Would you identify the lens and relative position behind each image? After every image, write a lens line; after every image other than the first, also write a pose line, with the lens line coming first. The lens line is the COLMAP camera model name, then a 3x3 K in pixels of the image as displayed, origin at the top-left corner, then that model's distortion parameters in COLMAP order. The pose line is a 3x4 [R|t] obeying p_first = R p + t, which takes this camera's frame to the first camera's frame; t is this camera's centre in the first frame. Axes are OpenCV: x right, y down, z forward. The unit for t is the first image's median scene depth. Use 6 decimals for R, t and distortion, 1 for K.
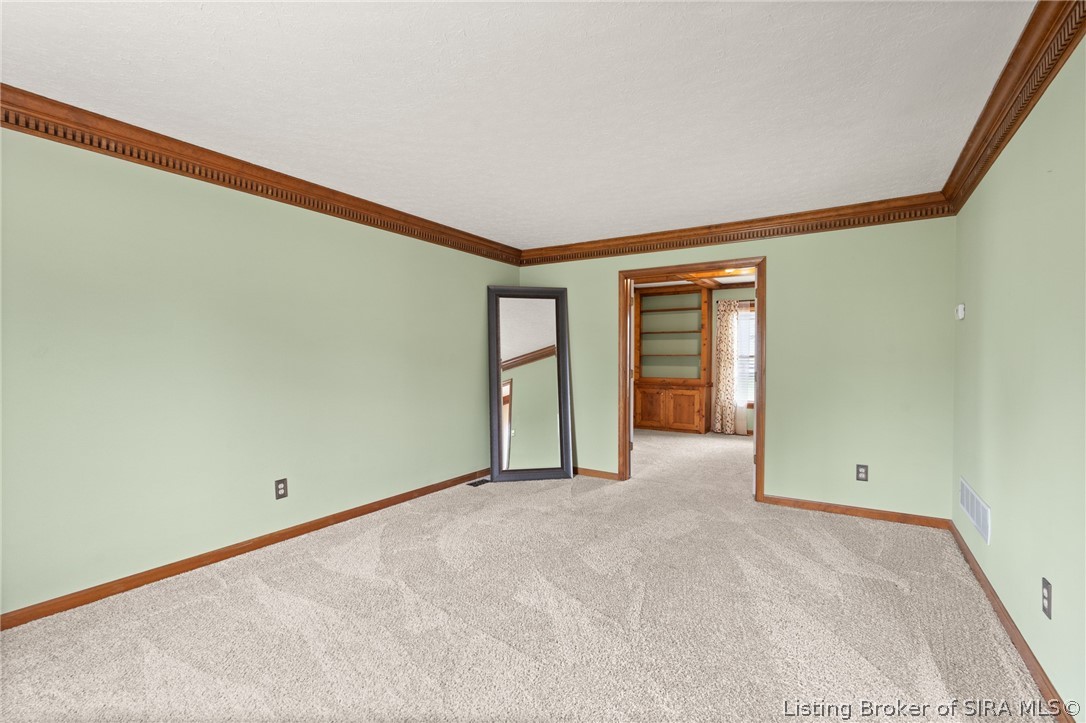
lens RADIAL K [[490.3, 0, 540.4], [0, 490.3, 360.8], [0, 0, 1]] dist [-0.002565, -0.000511]
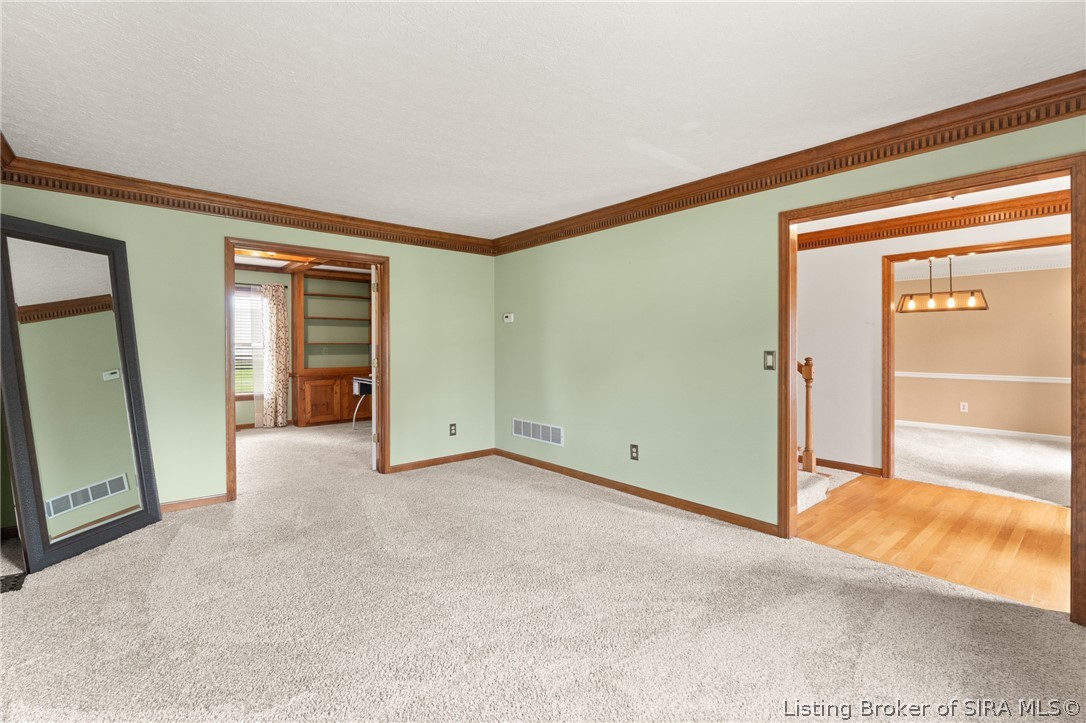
lens RADIAL K [[490.3, 0, 542.8], [0, 490.3, 351.5], [0, 0, 1]] dist [-0.002565, -0.000511]
pose [[0.278892, -0.011073, 0.960259, -0.545557], [0.006845, 0.999931, 0.009542, -0.002242], [-0.960298, 0.003912, 0.278948, 0.343833]]
